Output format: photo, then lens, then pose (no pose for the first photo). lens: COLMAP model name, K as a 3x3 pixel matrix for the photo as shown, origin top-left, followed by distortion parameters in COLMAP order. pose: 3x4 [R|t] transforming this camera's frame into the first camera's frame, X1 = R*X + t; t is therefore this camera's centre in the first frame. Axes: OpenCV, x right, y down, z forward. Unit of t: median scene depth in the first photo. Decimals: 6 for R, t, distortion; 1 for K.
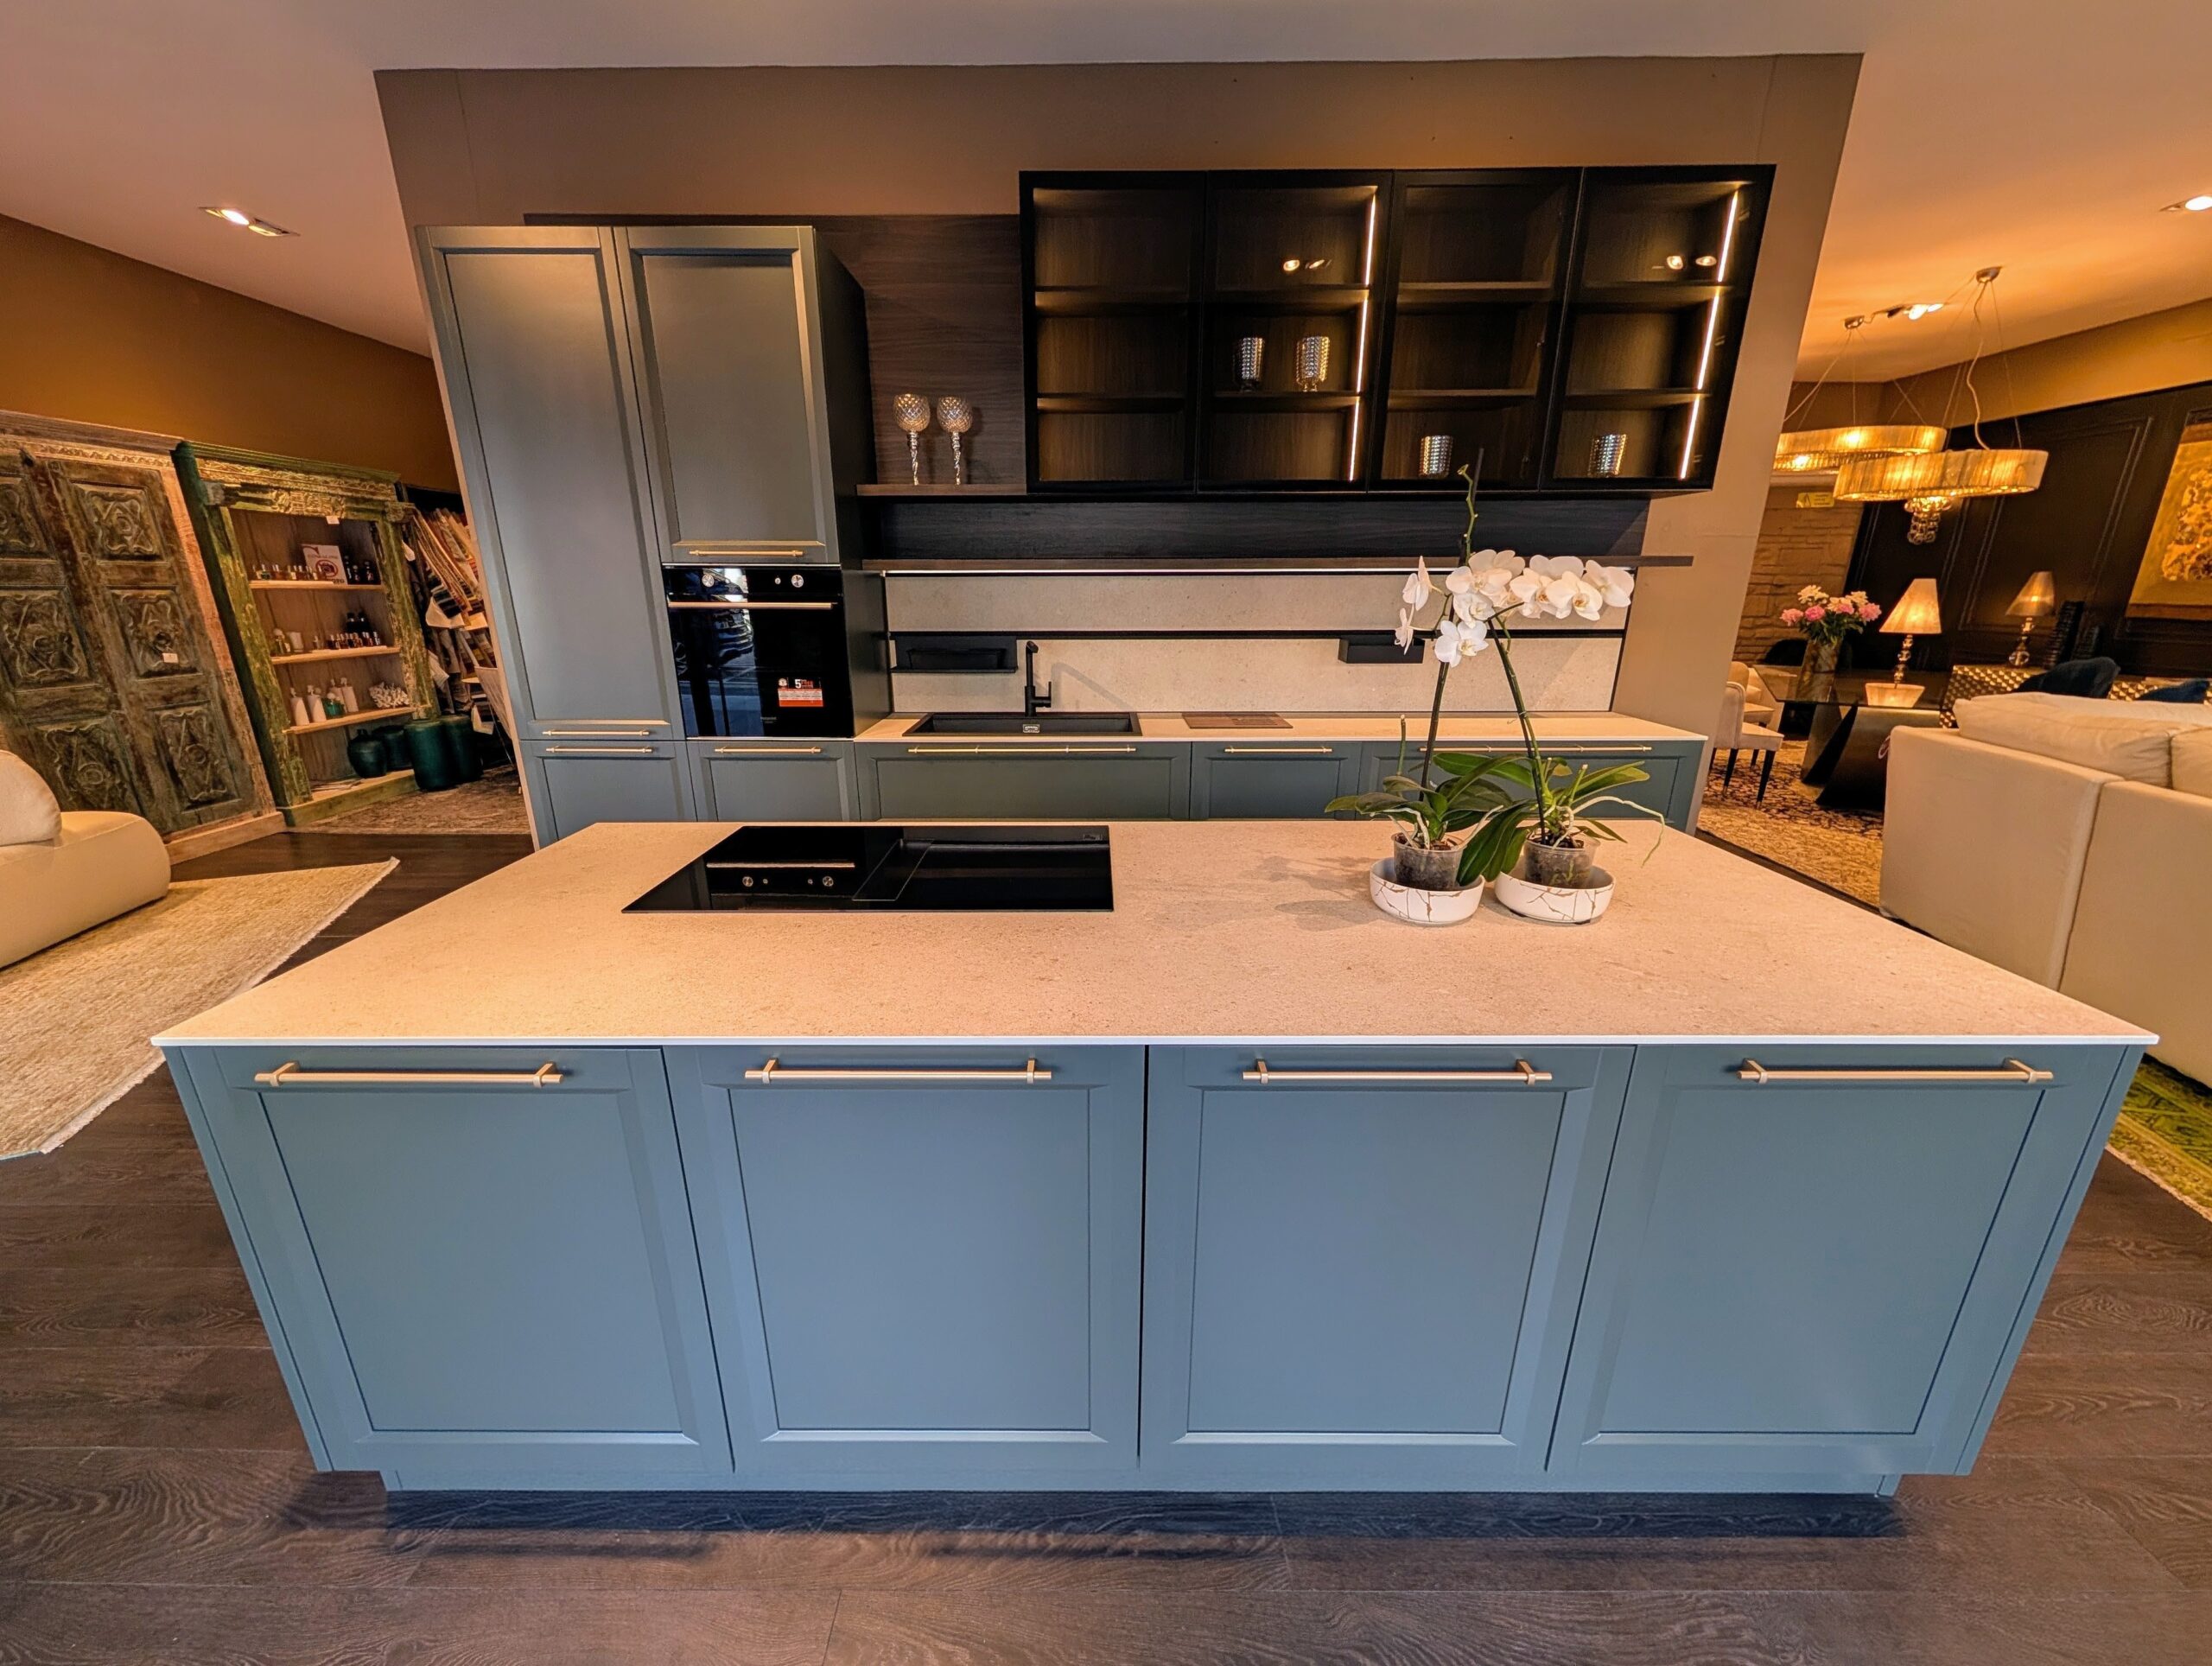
lens RADIAL K [[827.6, 0, 1095.6], [0, 827.6, 833.2], [0, 0, 1]] dist [0.001156, 0.000092]
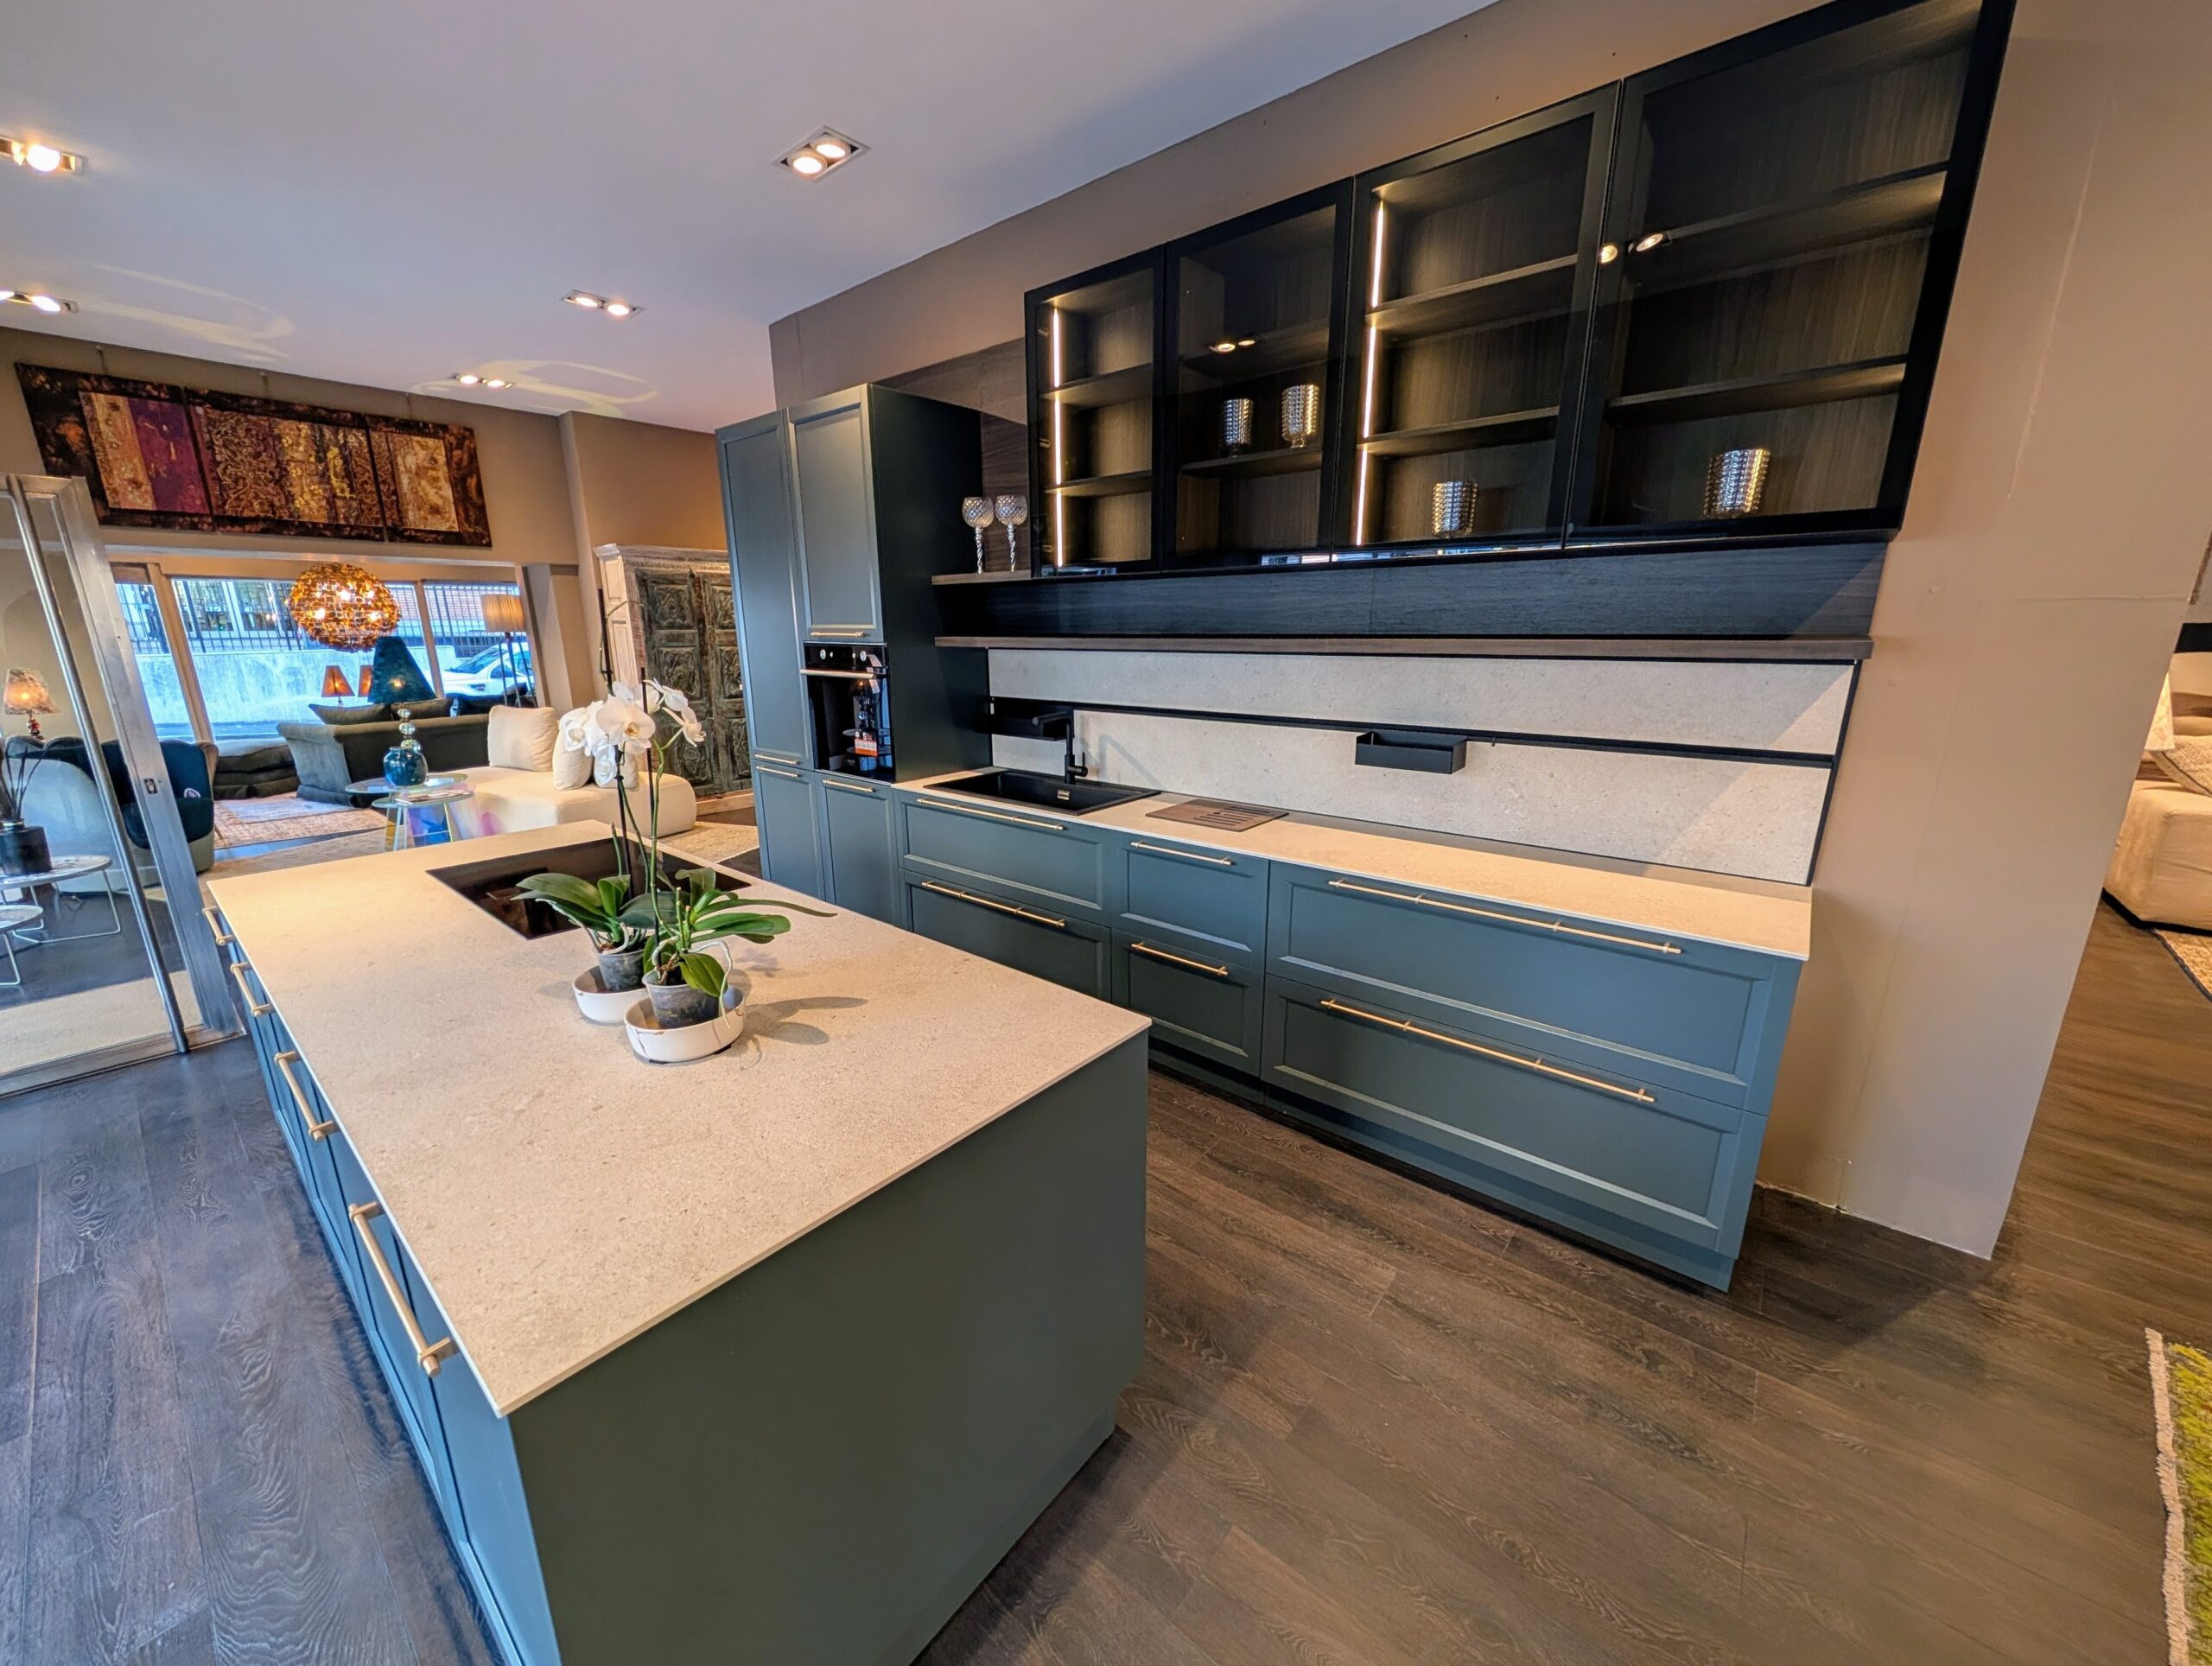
lens RADIAL K [[827.6, 0, 1095.6], [0, 827.6, 833.2], [0, 0, 1]] dist [0.001156, 0.000092]
pose [[0.773023, 0.153094, -0.615628, 0.601823], [-0.182885, 0.983023, 0.014816, -0.101620], [0.607444, 0.101136, 0.787898, 0.207798]]
